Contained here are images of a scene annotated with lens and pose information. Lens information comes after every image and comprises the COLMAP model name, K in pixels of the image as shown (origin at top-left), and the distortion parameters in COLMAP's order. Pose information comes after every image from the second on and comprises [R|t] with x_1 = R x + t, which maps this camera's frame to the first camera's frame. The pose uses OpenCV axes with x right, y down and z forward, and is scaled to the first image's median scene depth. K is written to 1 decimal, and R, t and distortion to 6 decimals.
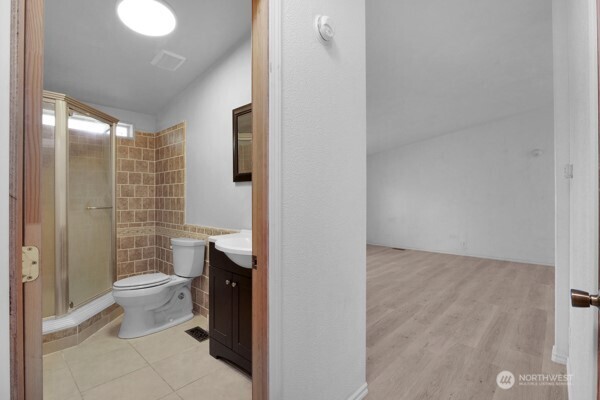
lens RADIAL K [[280.5, 0, 298.9], [0, 280.5, 199.4], [0, 0, 1]] dist [-0.021948, 0.003302]
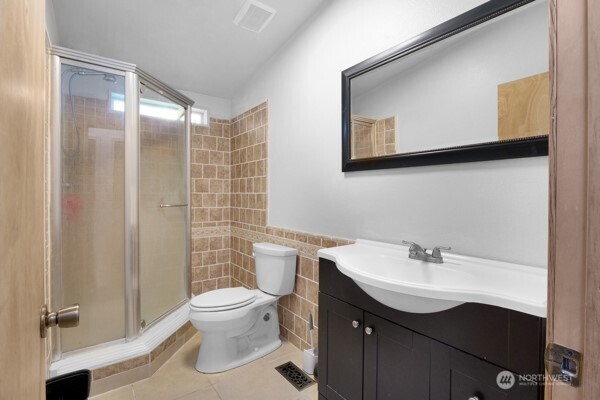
lens RADIAL K [[280.5, 0, 299.9], [0, 280.5, 196.9], [0, 0, 1]] dist [-0.021948, 0.003302]
pose [[0.981972, 0.003373, -0.188998, -0.181903], [-0.002589, 0.999987, 0.004395, -0.000043], [0.189010, -0.003827, 0.981968, 0.240108]]
